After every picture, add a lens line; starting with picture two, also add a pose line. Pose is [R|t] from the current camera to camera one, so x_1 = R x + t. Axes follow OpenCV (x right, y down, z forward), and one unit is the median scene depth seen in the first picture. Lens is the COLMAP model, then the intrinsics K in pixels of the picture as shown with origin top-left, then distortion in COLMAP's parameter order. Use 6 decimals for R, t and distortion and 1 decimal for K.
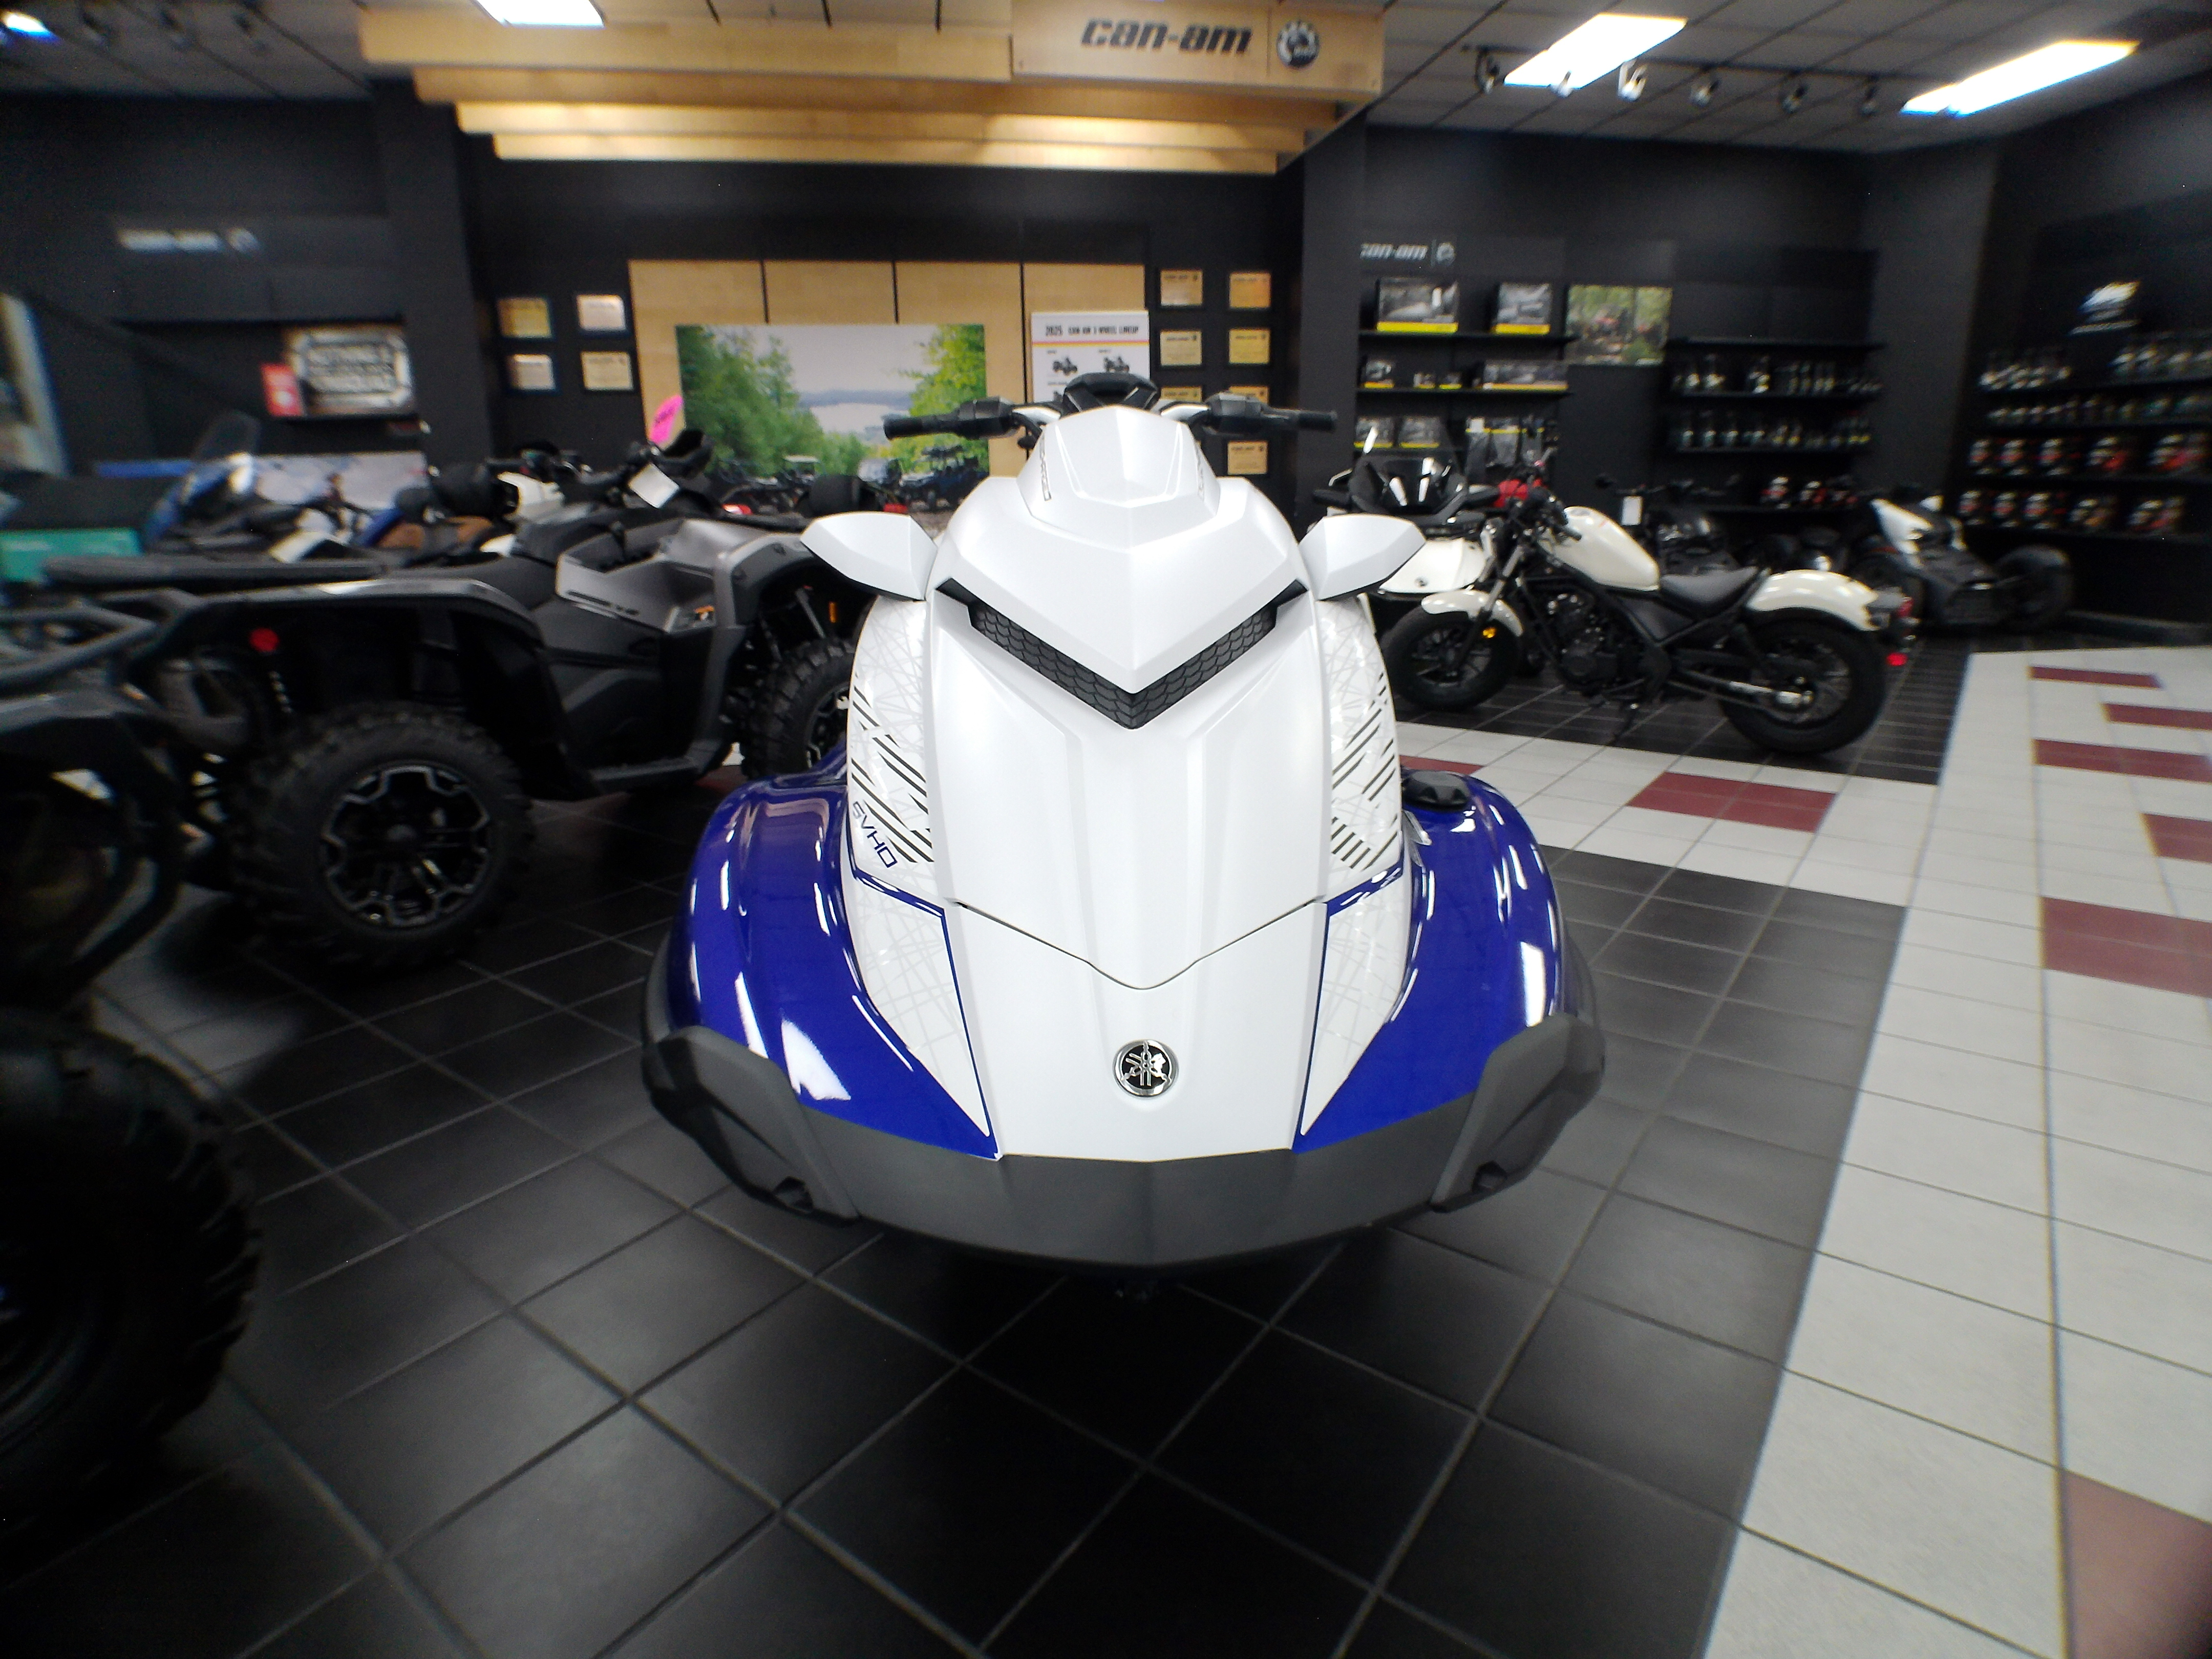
lens RADIAL K [[1209.2, 0, 1106.0], [0, 1209.2, 829.5], [0, 0, 1]] dist [-0.082632, 0.027303]
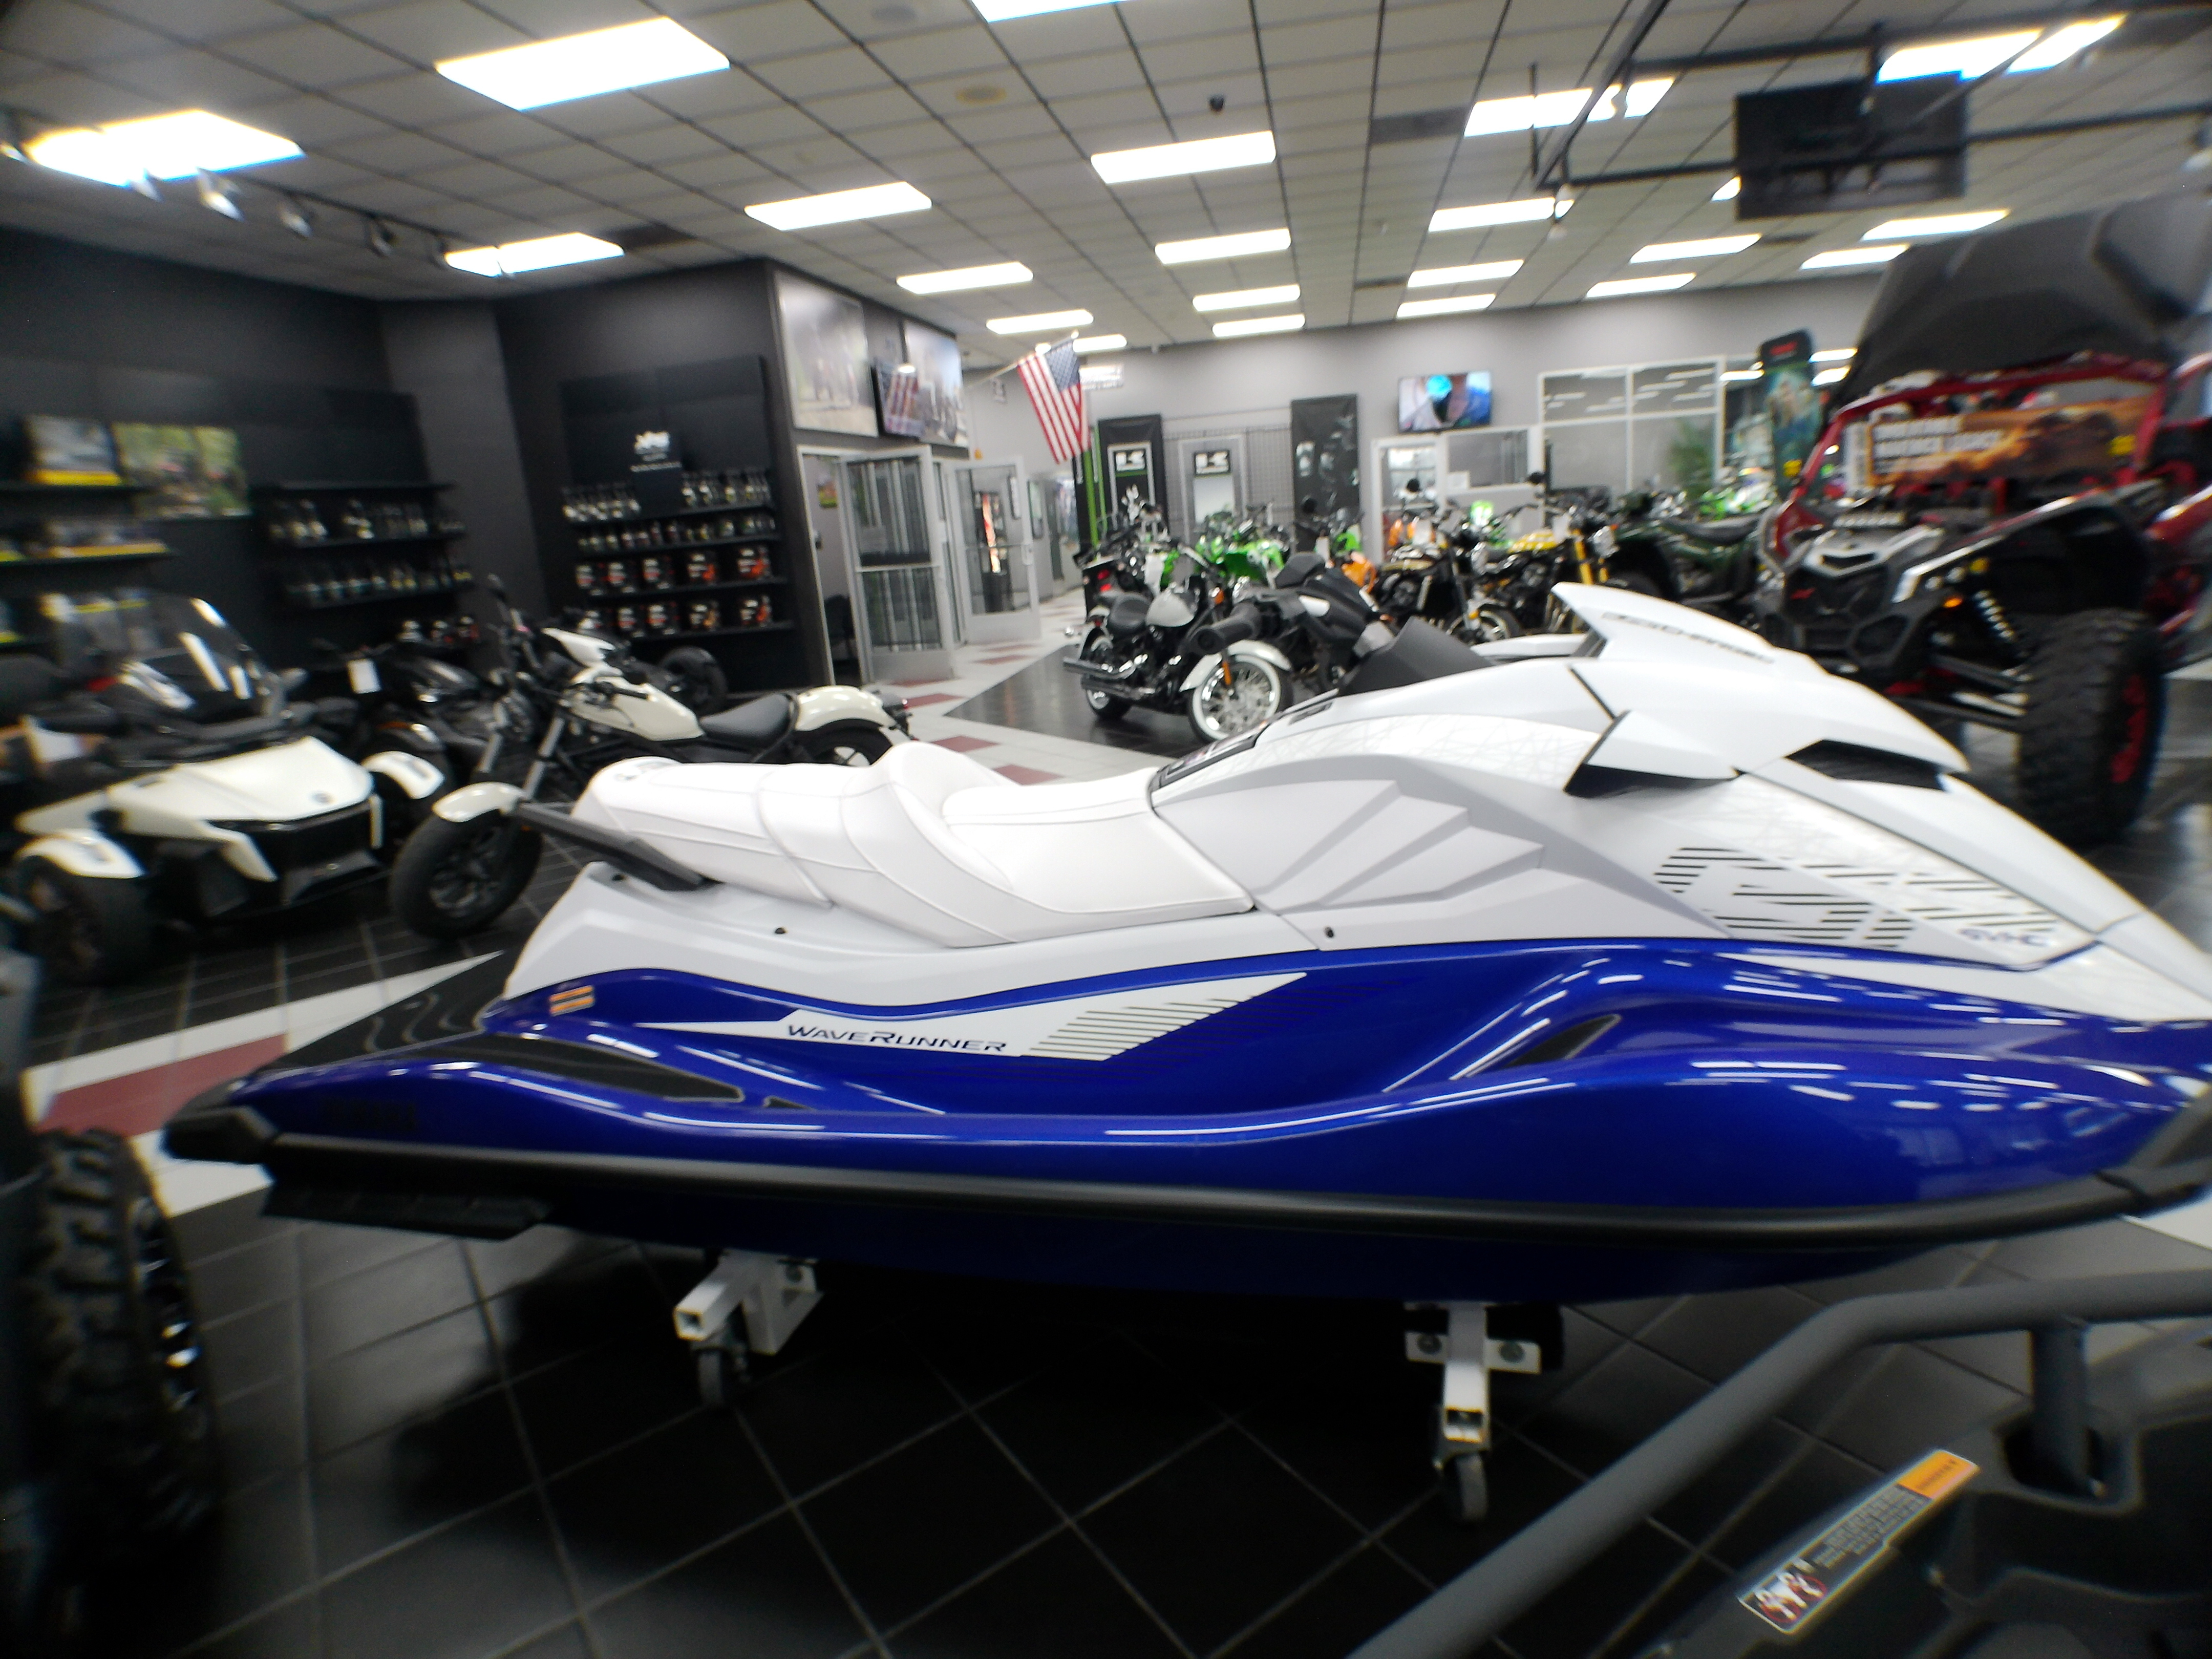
lens RADIAL K [[1212.8, 0, 1130.1], [0, 1212.8, 827.4], [0, 0, 1]] dist [-0.044164, 0.001792]
pose [[0.301015, -0.252011, 0.919718, -0.203138], [0.351916, 0.925731, 0.138480, -0.076515], [-0.886310, 0.281979, 0.367346, 0.176039]]
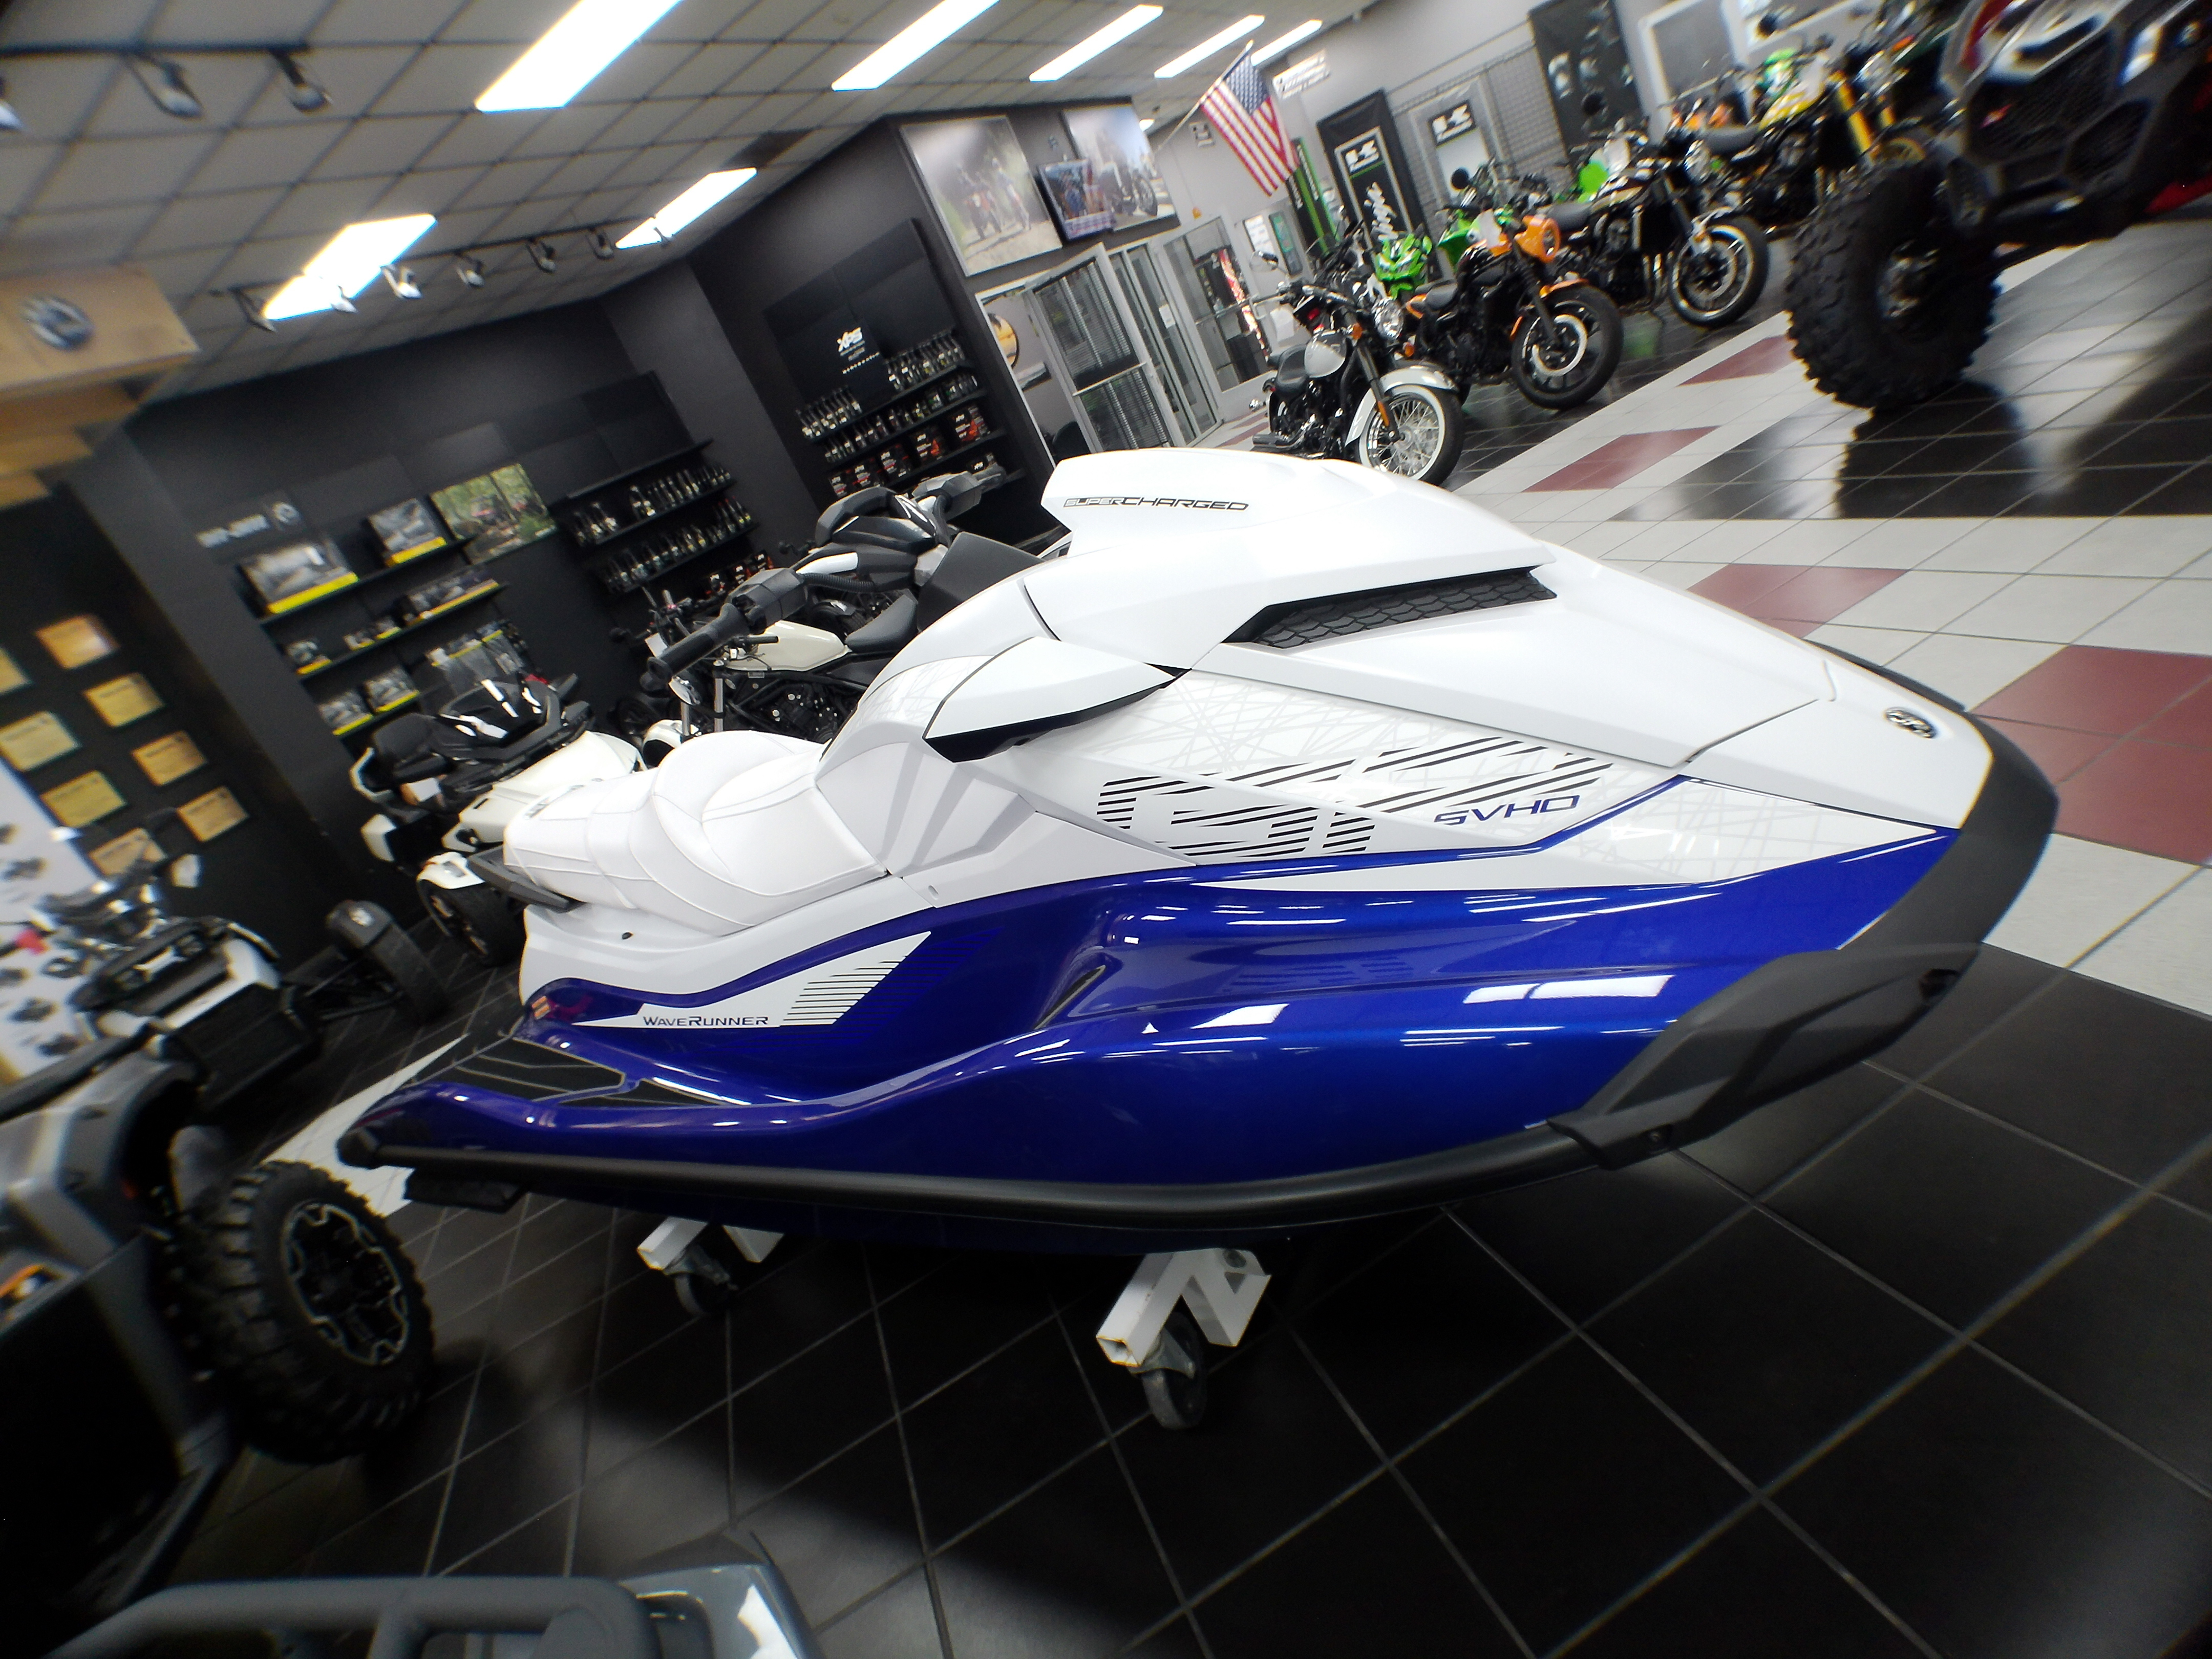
lens RADIAL K [[1203.6, 0, 1120.3], [0, 1203.6, 822.6], [0, 0, 1]] dist [-0.035354, -0.000417]
pose [[0.505588, -0.510174, 0.695775, -0.133611], [0.607864, 0.782929, 0.132373, -0.039554], [-0.612276, 0.356011, 0.705956, 0.069545]]
